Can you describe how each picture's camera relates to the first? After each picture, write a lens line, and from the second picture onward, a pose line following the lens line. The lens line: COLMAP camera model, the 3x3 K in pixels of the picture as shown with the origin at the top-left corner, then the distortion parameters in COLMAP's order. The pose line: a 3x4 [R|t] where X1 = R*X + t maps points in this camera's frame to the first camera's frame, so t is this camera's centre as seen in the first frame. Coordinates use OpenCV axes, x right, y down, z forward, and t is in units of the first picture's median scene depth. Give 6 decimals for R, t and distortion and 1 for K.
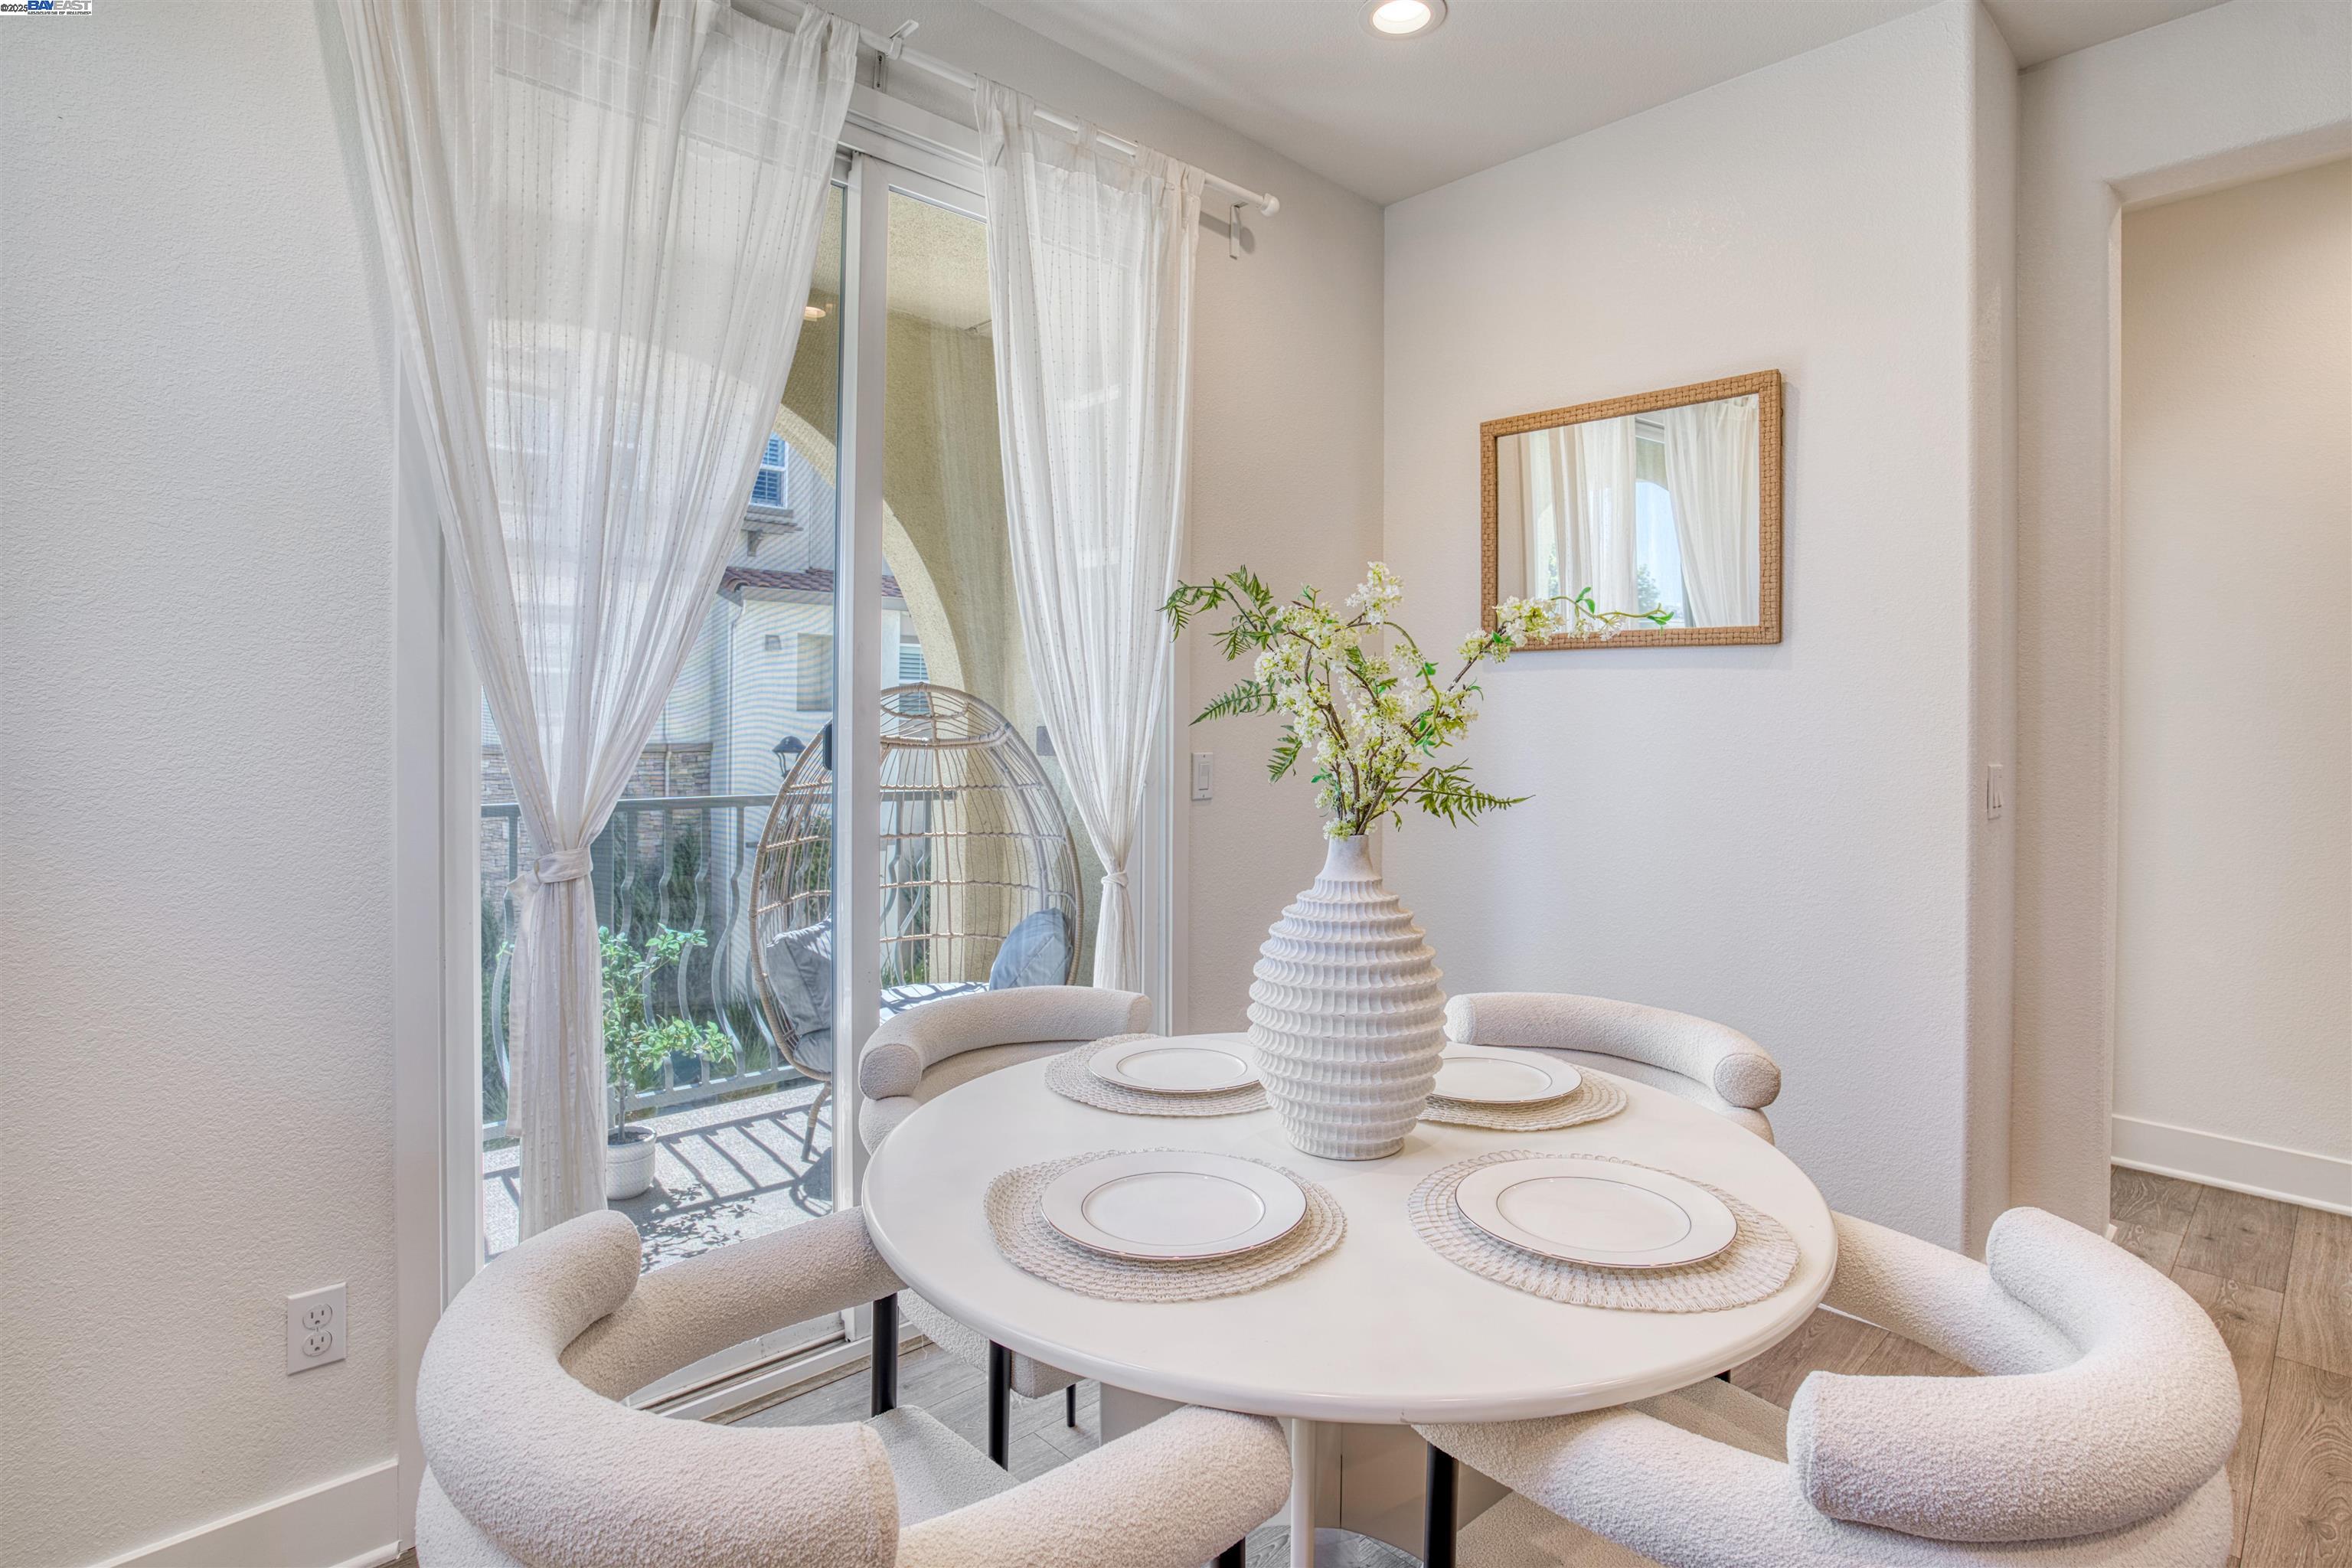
lens RADIAL K [[1180.3, 0, 1144.8], [0, 1180.3, 757.5], [0, 0, 1]] dist [-0.070599, 0.023191]
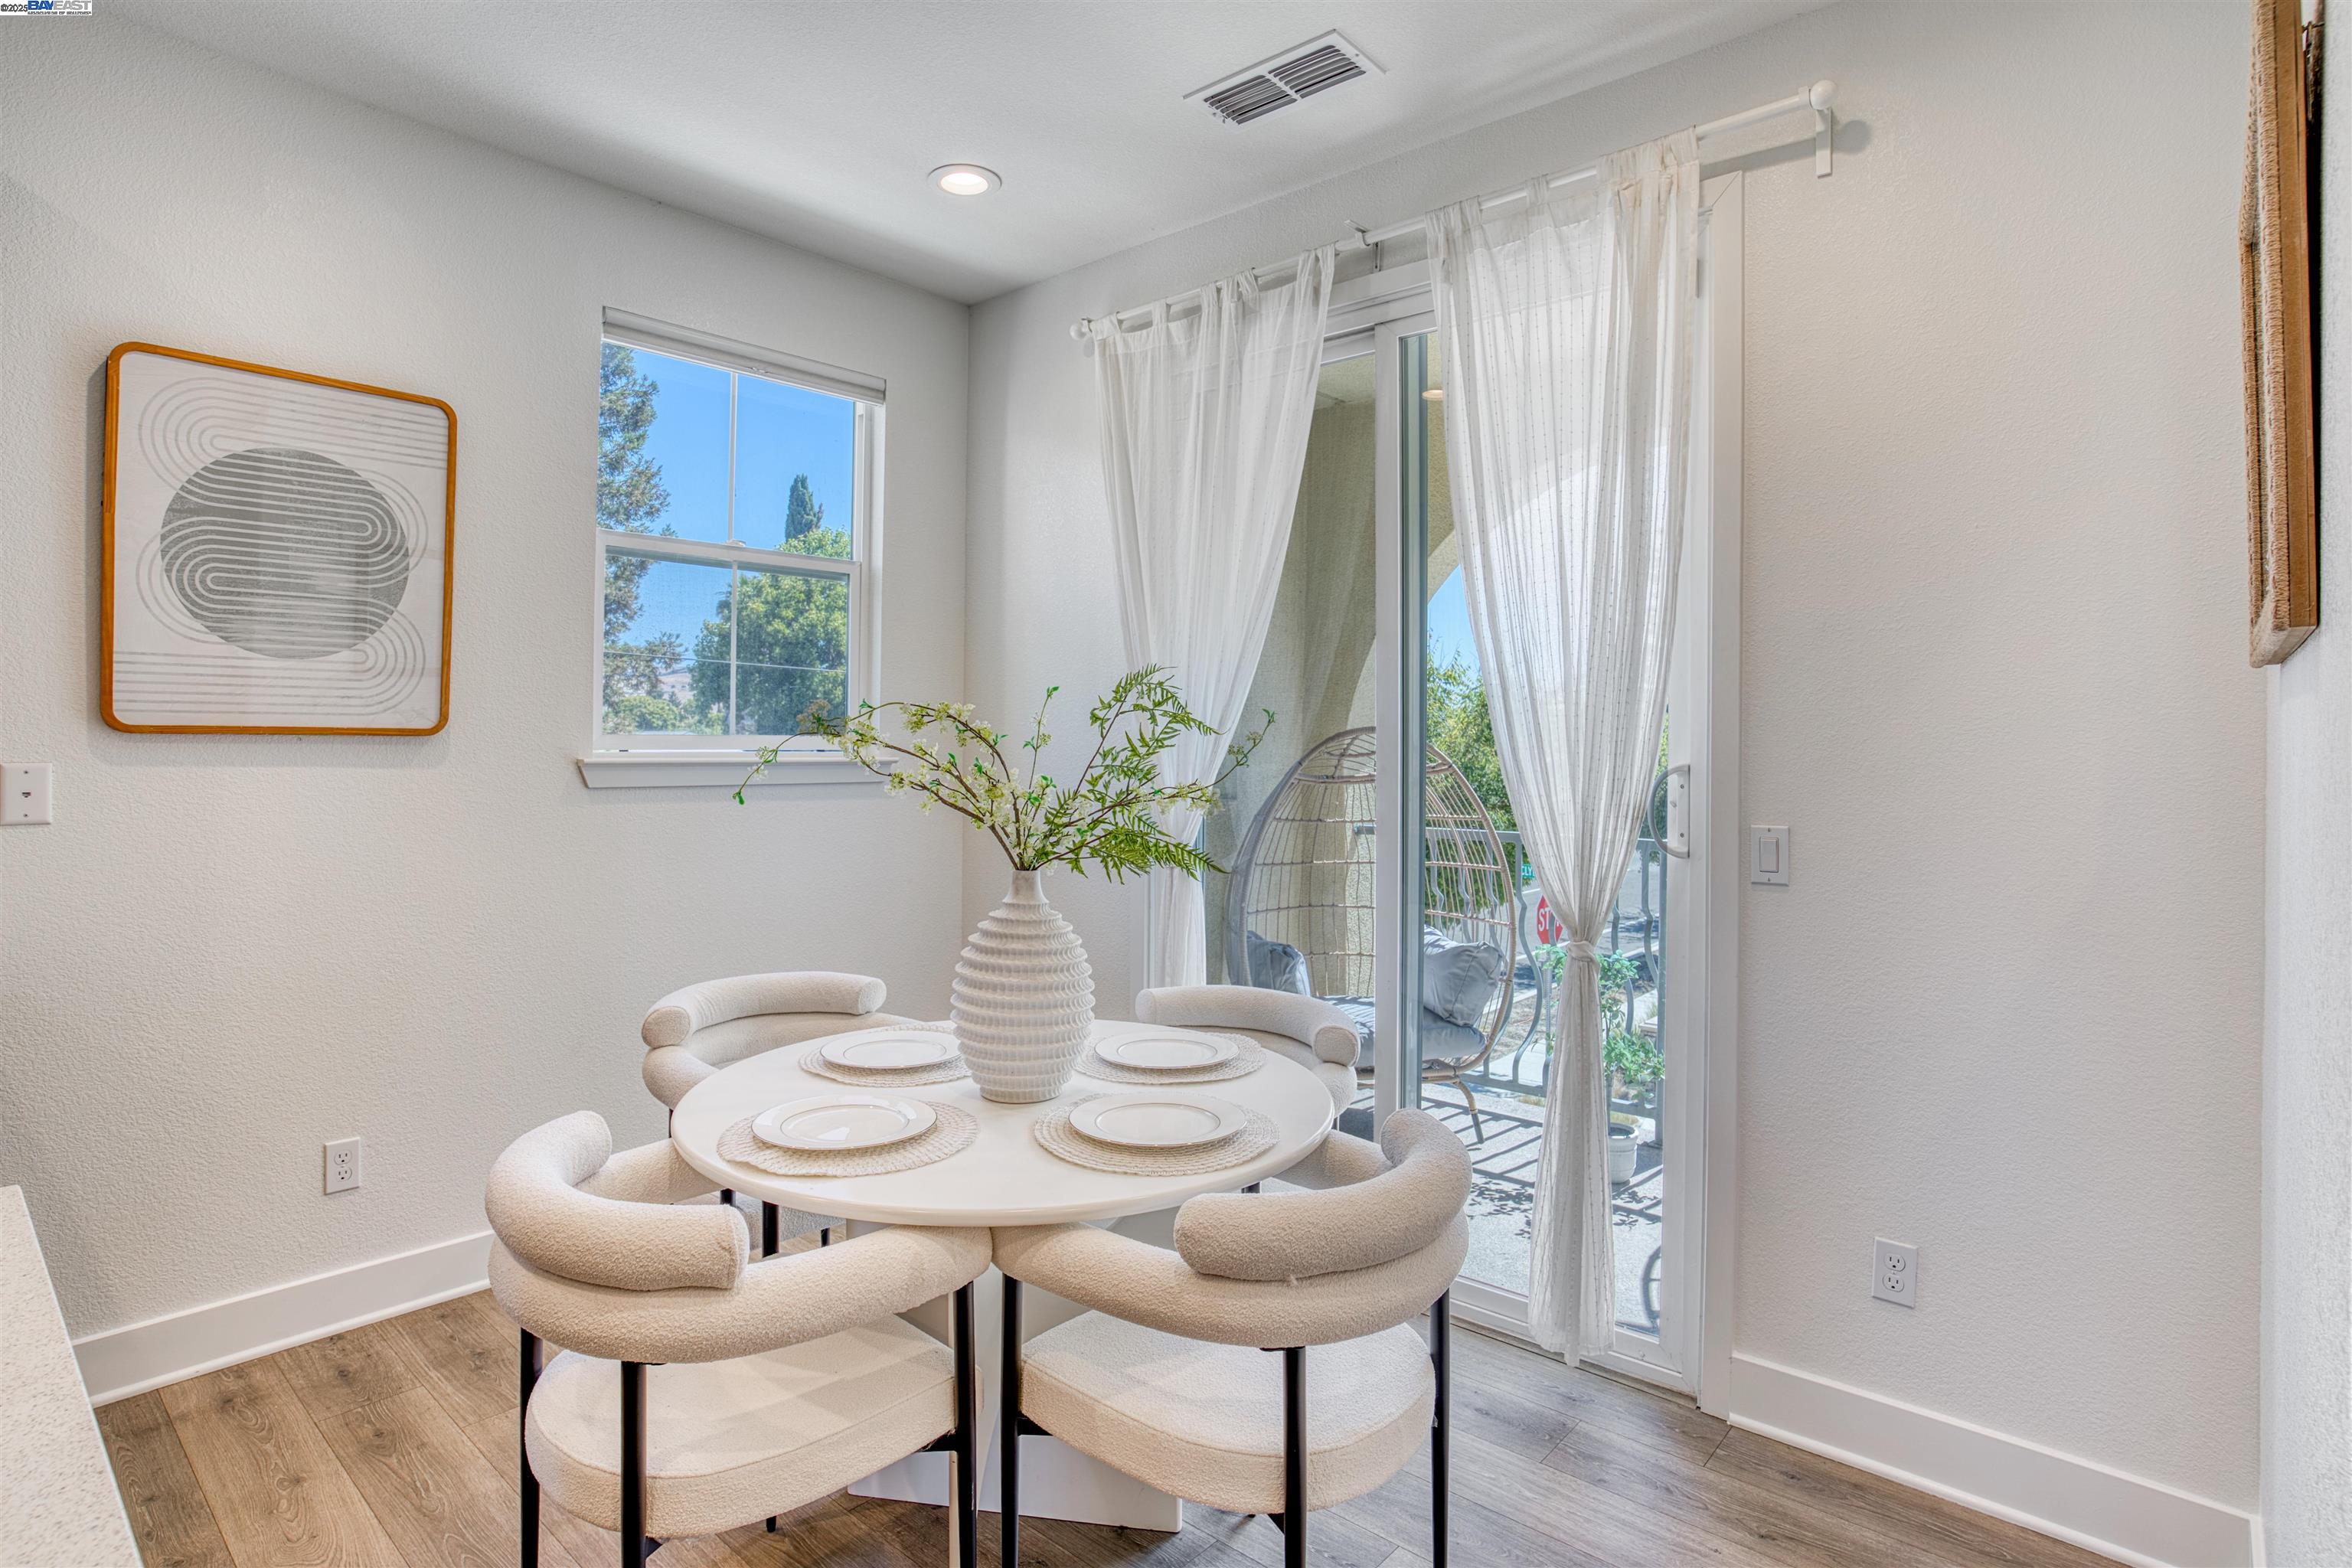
lens RADIAL K [[1199.0, 0, 1169.3], [0, 1199.0, 731.3], [0, 0, 1]] dist [-0.059647, 0.000338]
pose [[0.127000, -0.012906, -0.991819, 0.788112], [-0.008067, 0.999869, -0.014043, -0.054530], [0.991870, 0.009785, 0.126880, 0.498679]]
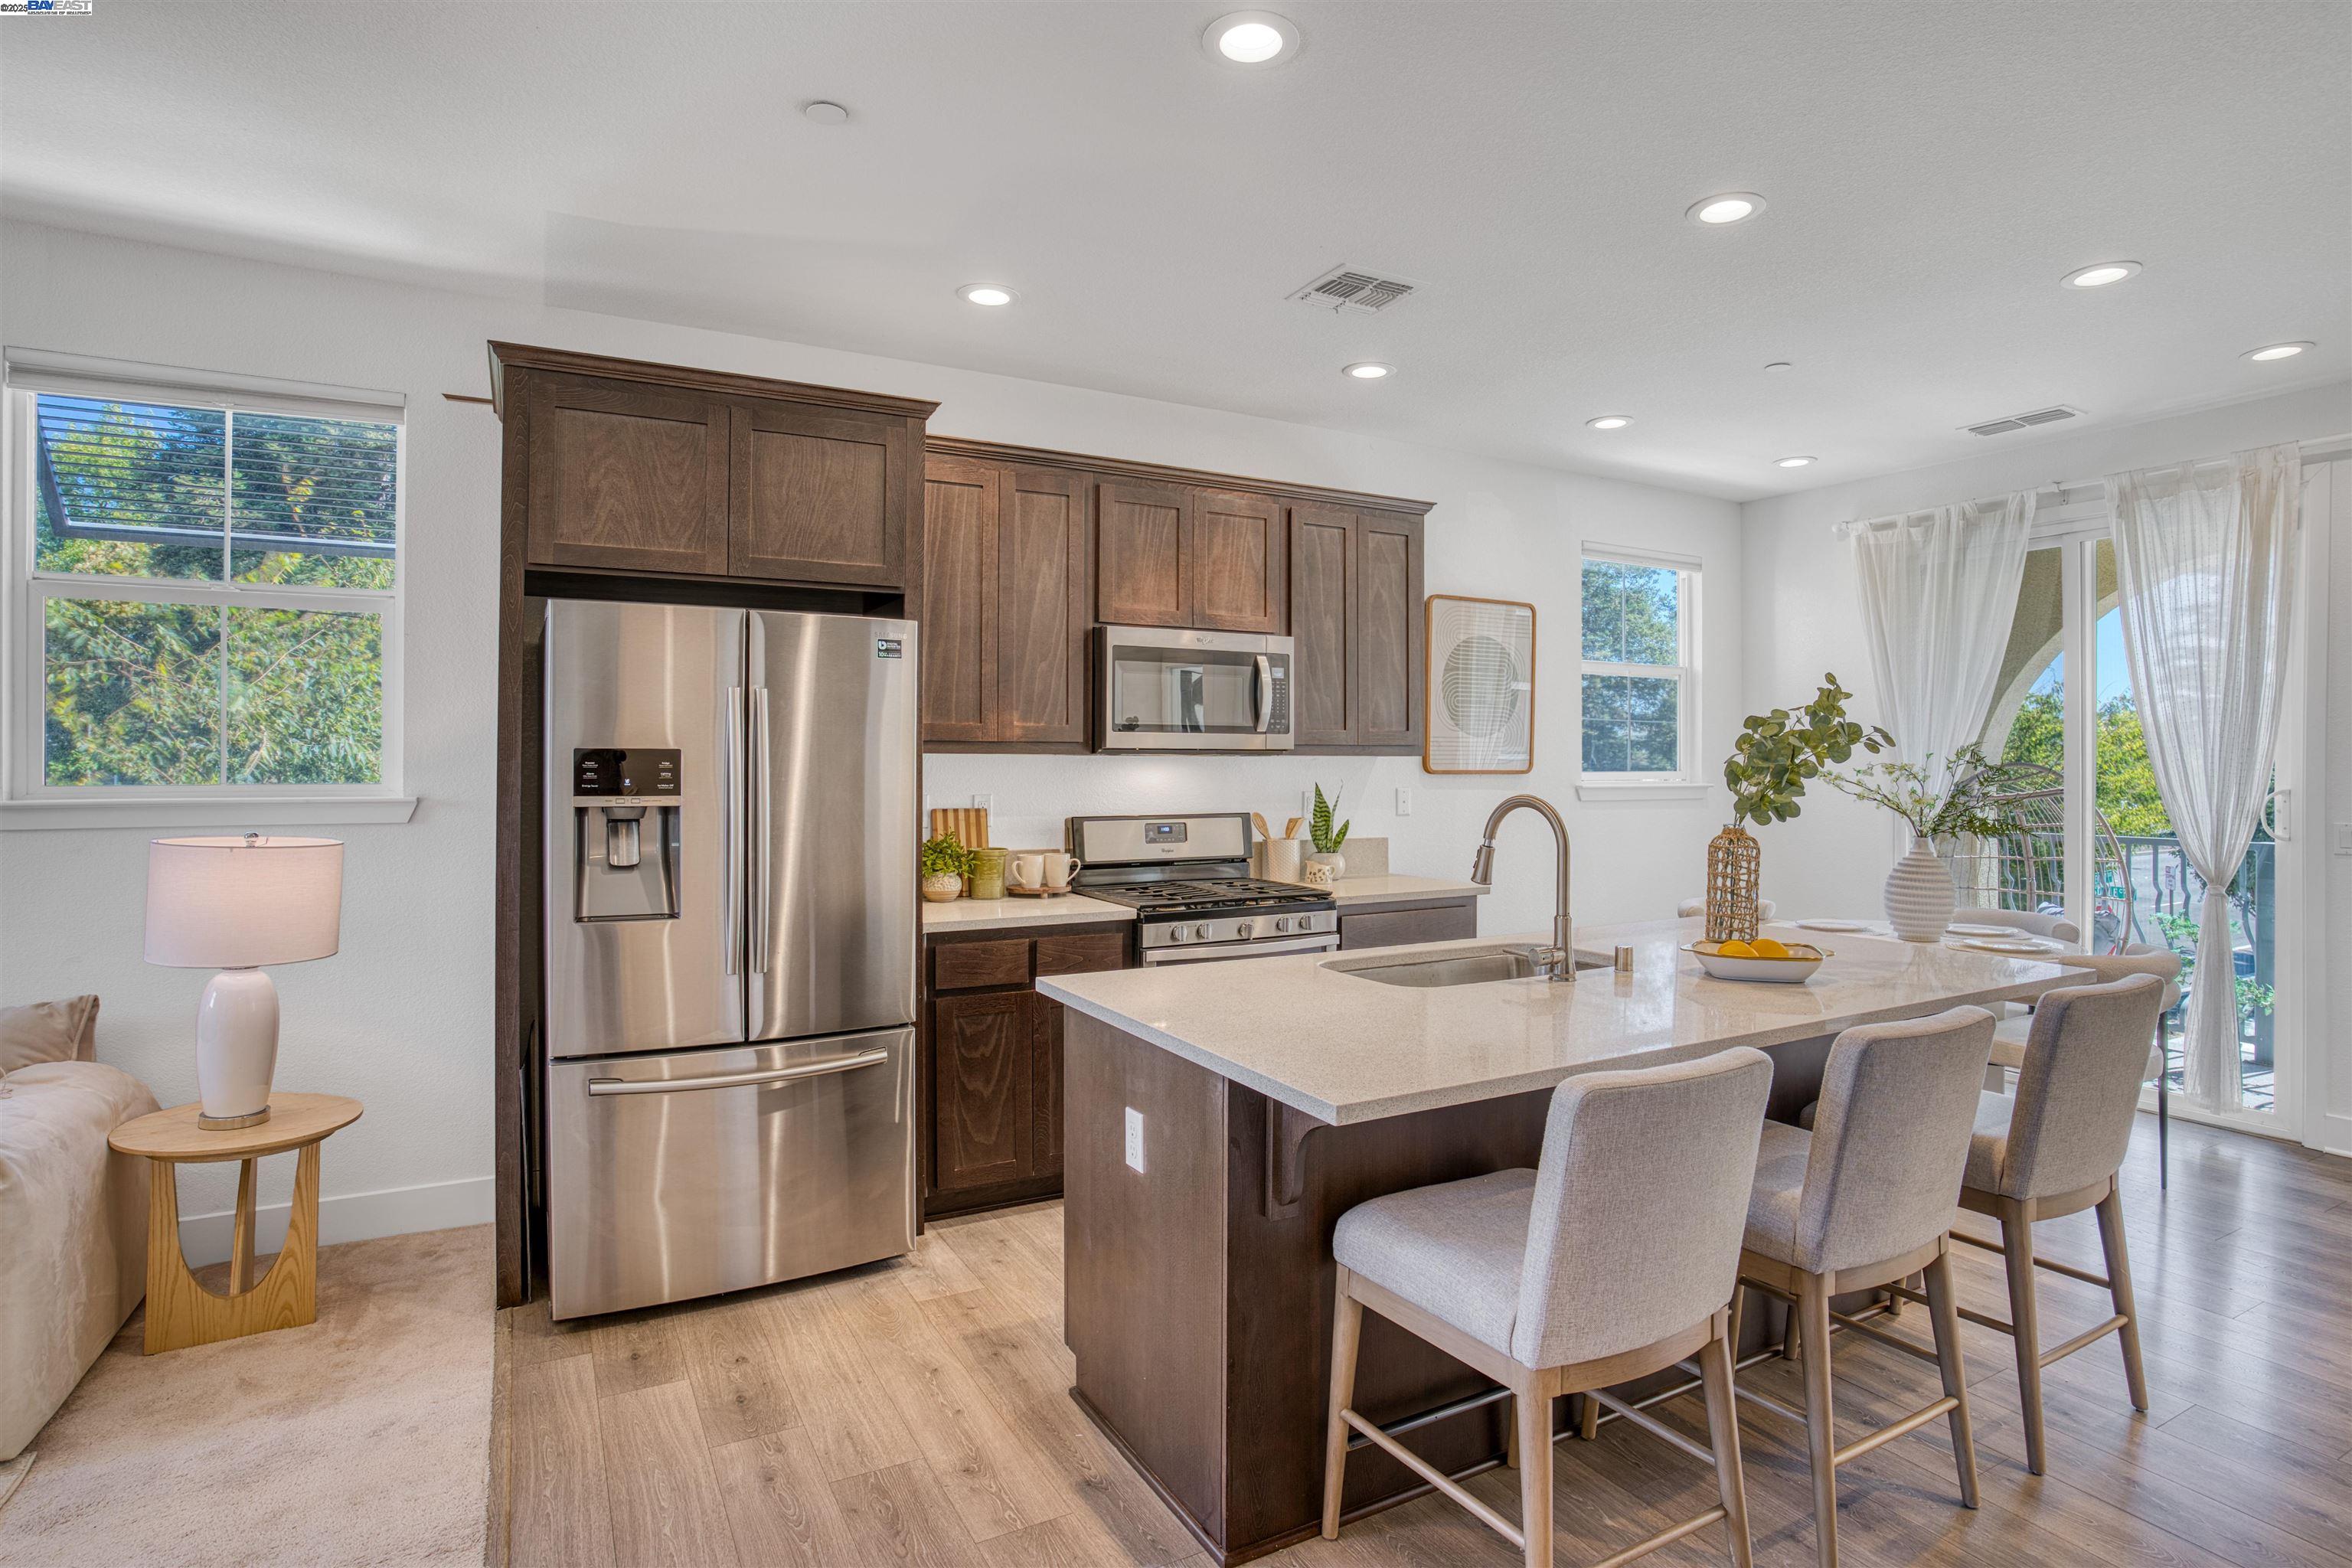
lens RADIAL K [[1180.3, 0, 1144.8], [0, 1180.3, 757.5], [0, 0, 1]] dist [-0.070599, 0.023191]
pose [[-0.242643, -0.005115, -0.970102, 1.763386], [-0.005420, 0.999978, -0.003917, -0.073398], [0.970100, 0.004308, -0.242666, -0.109635]]
